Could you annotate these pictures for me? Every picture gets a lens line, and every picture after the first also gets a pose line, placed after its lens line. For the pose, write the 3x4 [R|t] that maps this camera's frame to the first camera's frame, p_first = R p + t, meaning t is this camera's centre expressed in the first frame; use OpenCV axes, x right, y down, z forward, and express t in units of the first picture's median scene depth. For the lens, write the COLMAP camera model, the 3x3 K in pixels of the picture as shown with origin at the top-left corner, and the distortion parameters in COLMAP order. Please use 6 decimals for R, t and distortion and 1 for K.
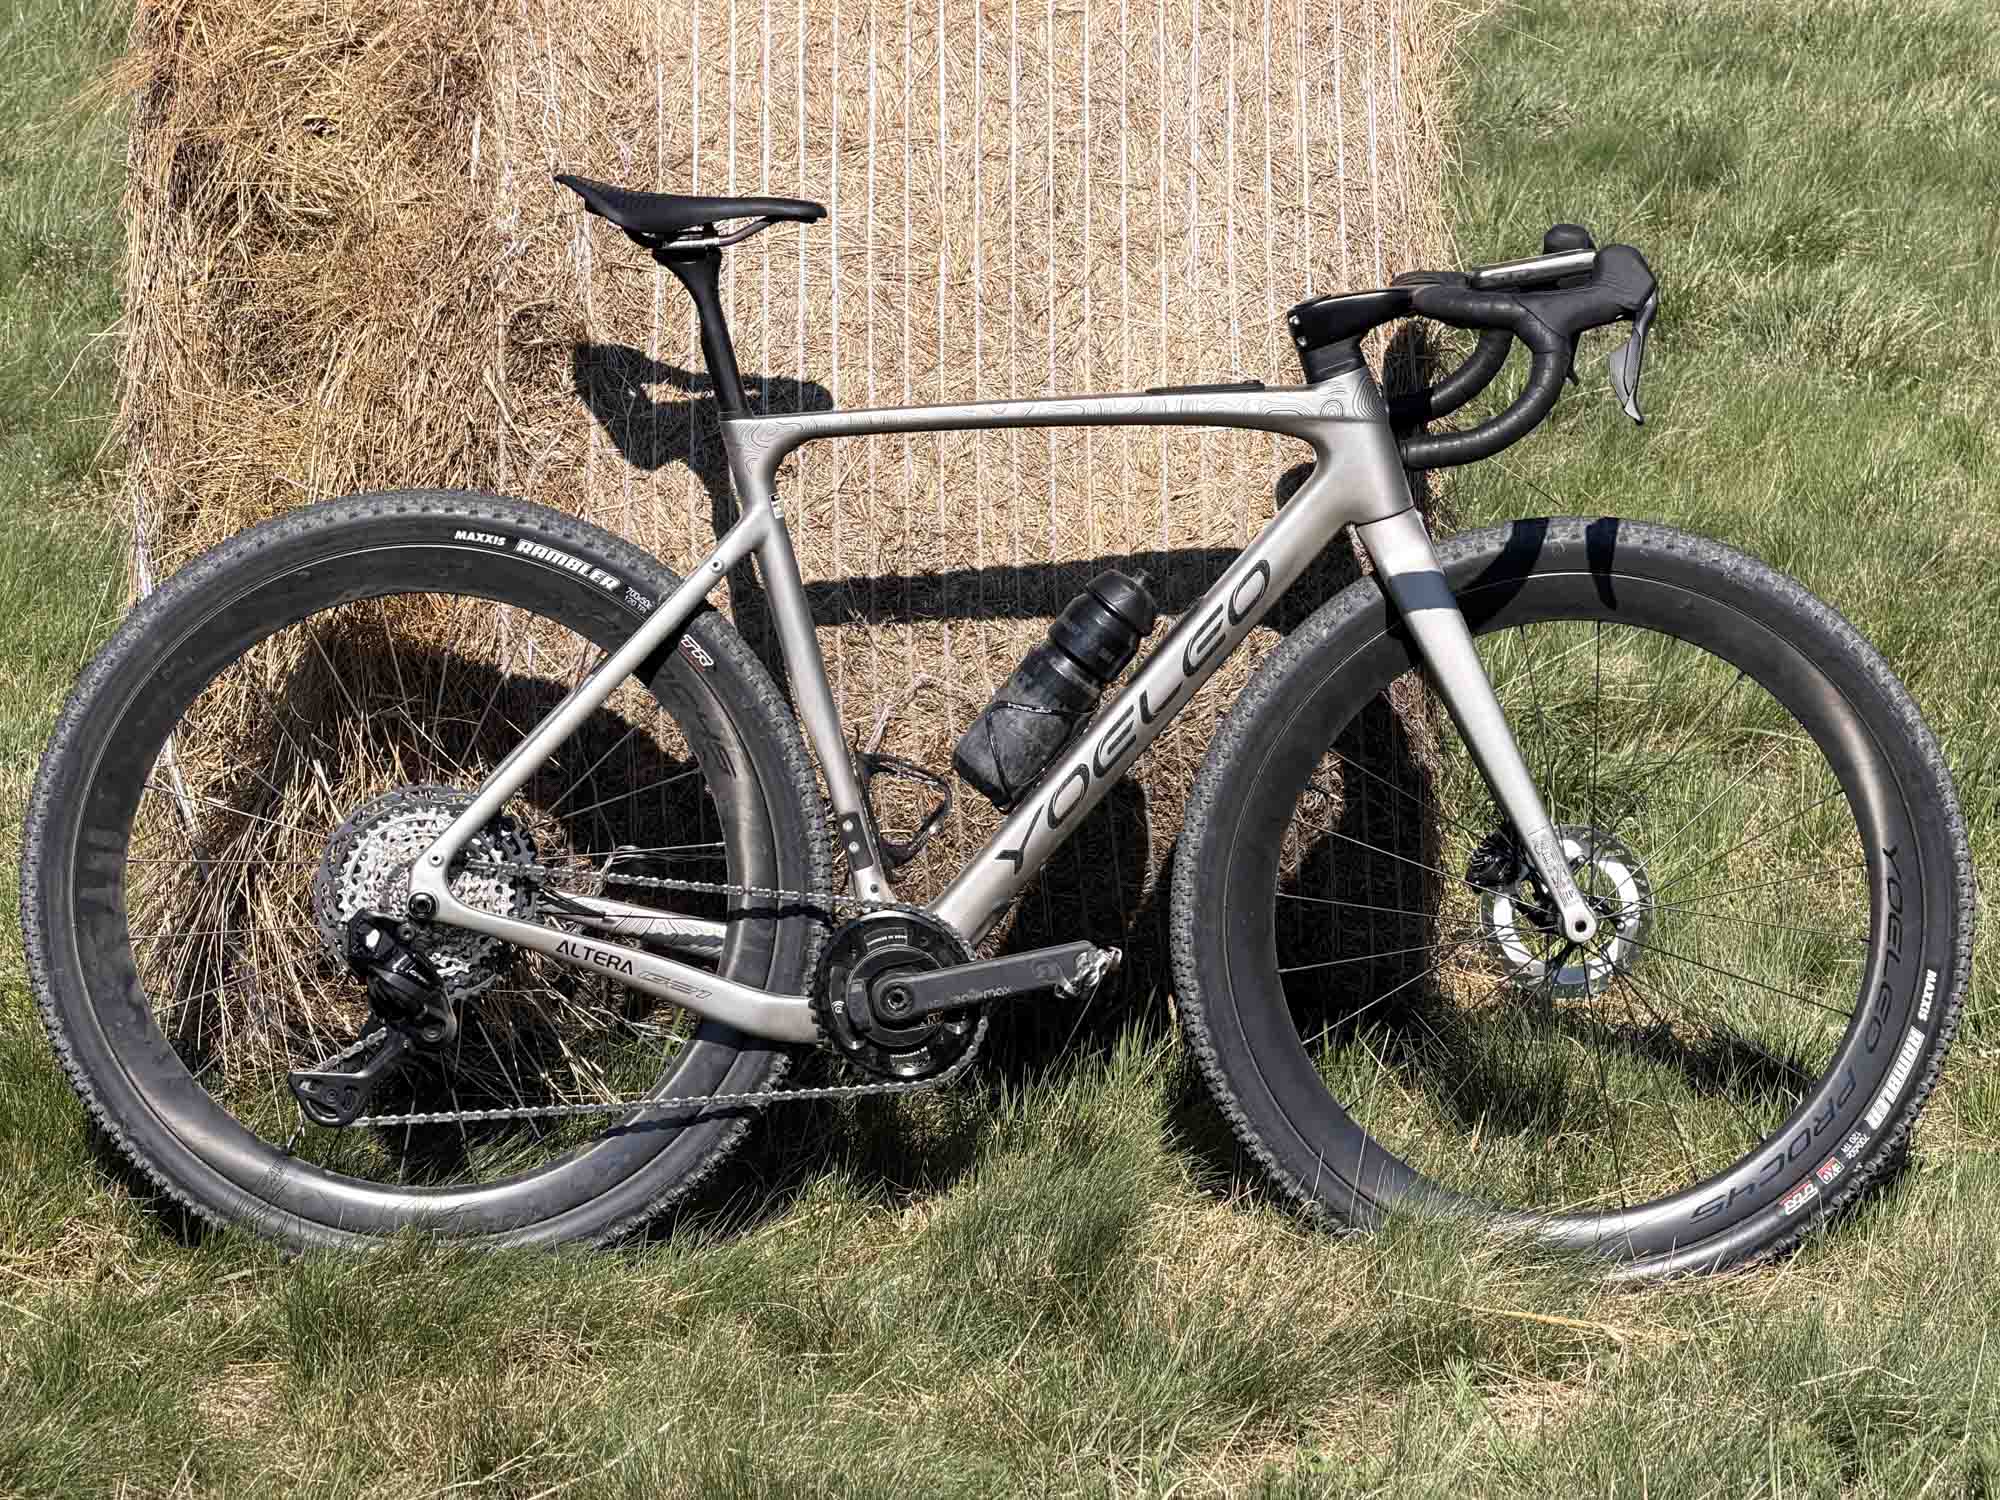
lens RADIAL K [[7141.5, 0, 1000.0], [0, 7141.5, 750.0], [0, 0, 1]] dist [0.156740, 2.086816]
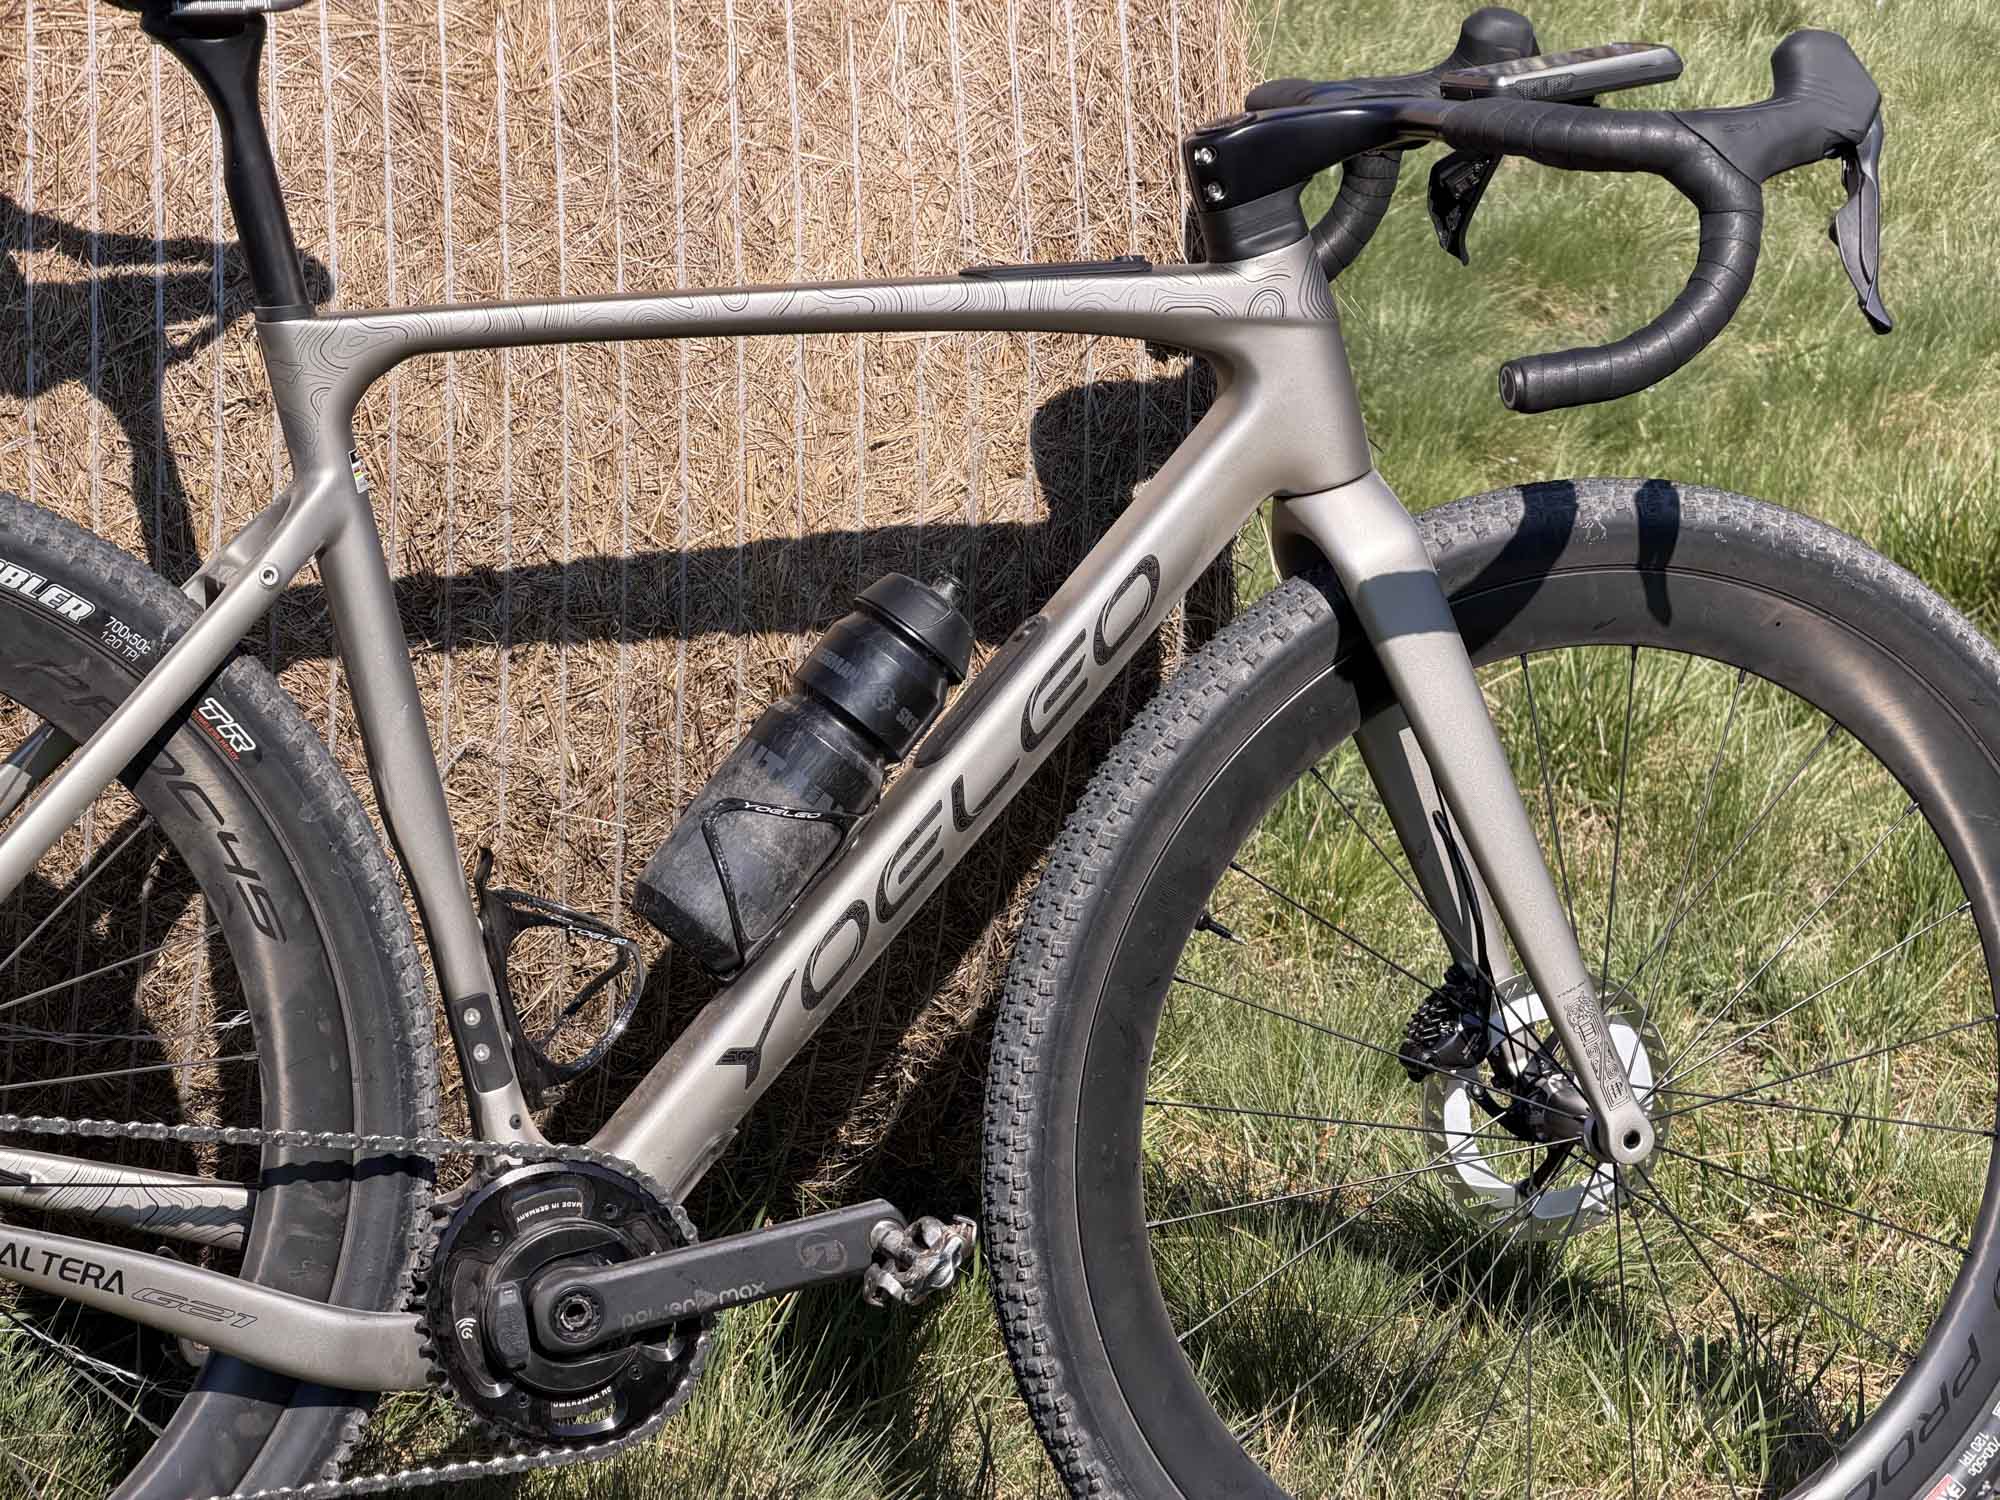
lens RADIAL K [[6043.0, 0, 996.0], [0, 6043.0, 832.5], [0, 0, 1]] dist [0.086407, 1.799731]
pose [[0.943516, -0.026626, 0.330256, -0.143197], [0.010857, 0.998715, 0.049502, -0.028364], [-0.331149, -0.043120, 0.942593, 0.517138]]
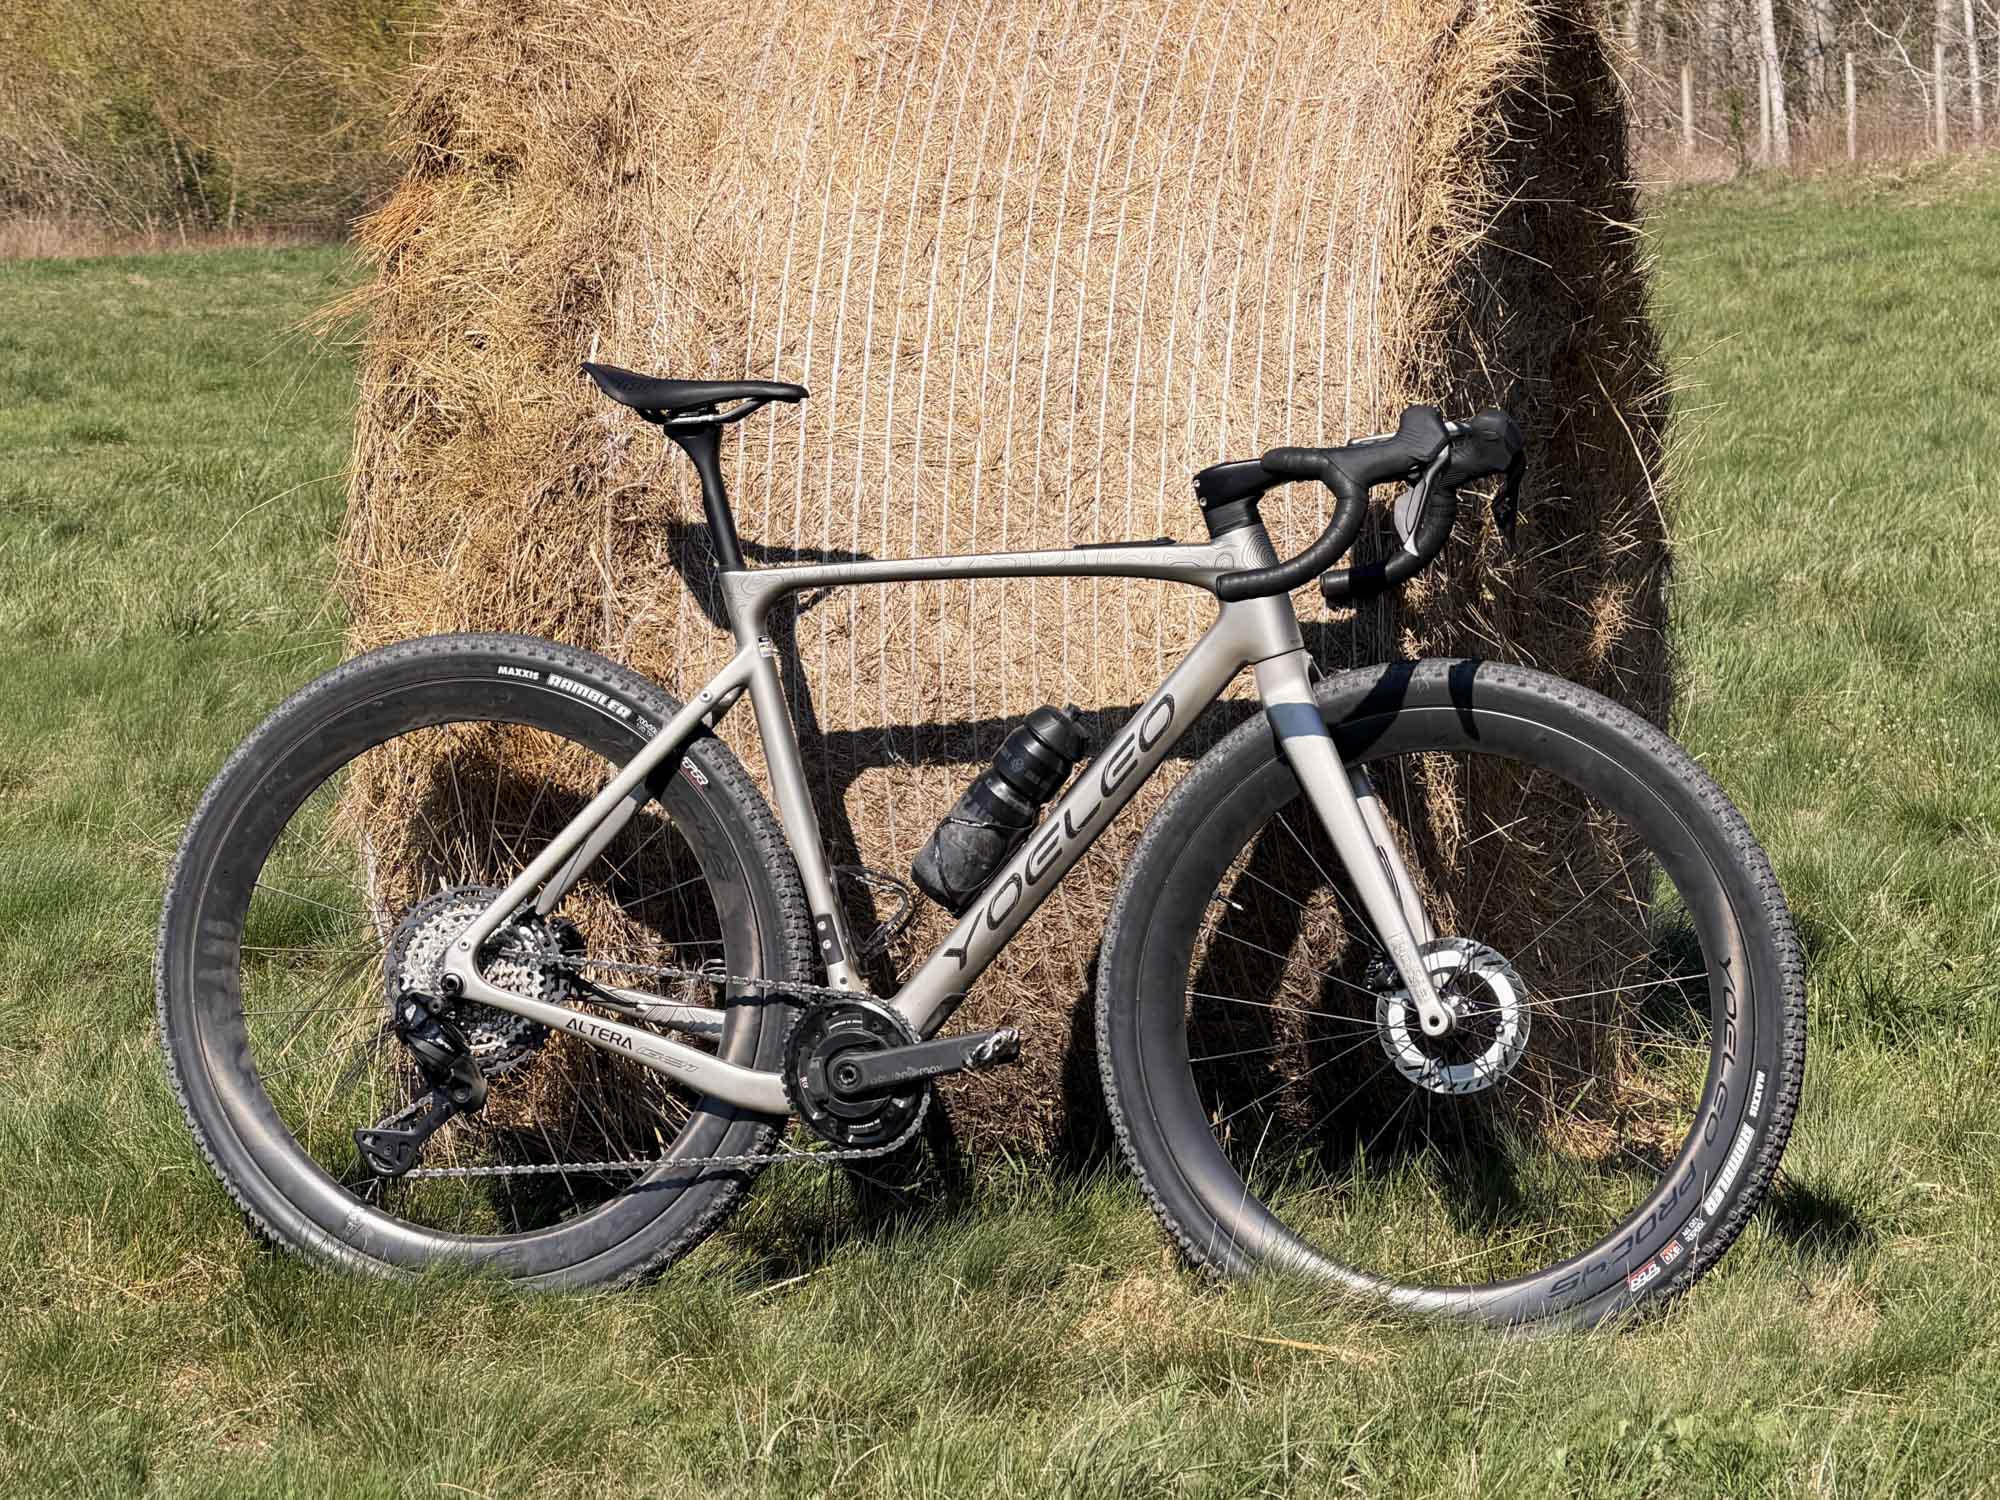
lens RADIAL K [[7141.5, 0, 1000.0], [0, 7141.5, 750.0], [0, 0, 1]] dist [0.156740, 2.086816]
pose [[0.956700, 0.005185, -0.291029, 0.338345], [-0.029874, 0.996310, -0.080455, 0.073605], [0.289538, 0.085666, 0.953325, -0.088398]]
